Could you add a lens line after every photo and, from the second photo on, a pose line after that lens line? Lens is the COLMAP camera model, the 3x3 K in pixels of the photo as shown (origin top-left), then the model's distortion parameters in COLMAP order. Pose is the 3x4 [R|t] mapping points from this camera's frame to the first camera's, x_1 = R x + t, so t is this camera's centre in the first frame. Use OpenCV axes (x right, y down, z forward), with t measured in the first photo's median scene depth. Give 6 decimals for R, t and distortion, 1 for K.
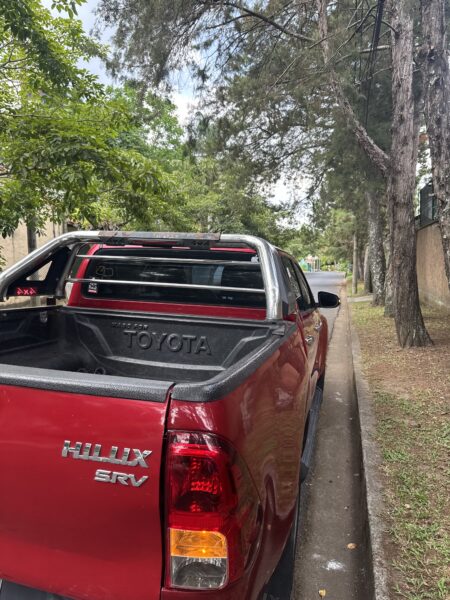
lens RADIAL K [[439.2, 0, 225.8], [0, 439.2, 286.6], [0, 0, 1]] dist [0.065945, -0.005682]
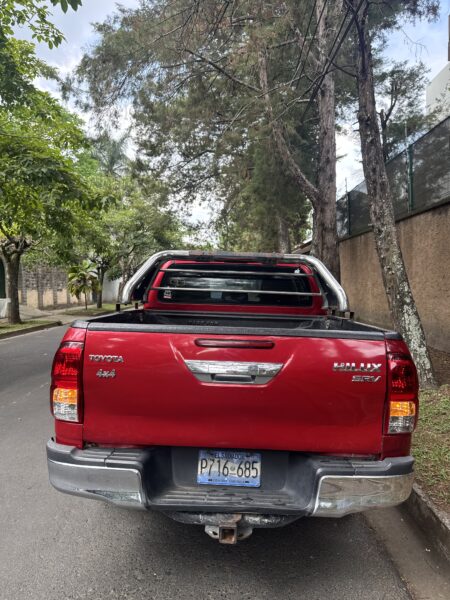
lens RADIAL K [[424.3, 0, 225.0], [0, 424.3, 300.0], [0, 0, 1]] dist [0.063913, -0.000539]
pose [[0.973709, -0.013830, 0.227375, -0.152393], [0.014357, 0.999897, -0.000661, 0.008120], [-0.227343, 0.003908, 0.973807, -0.086821]]
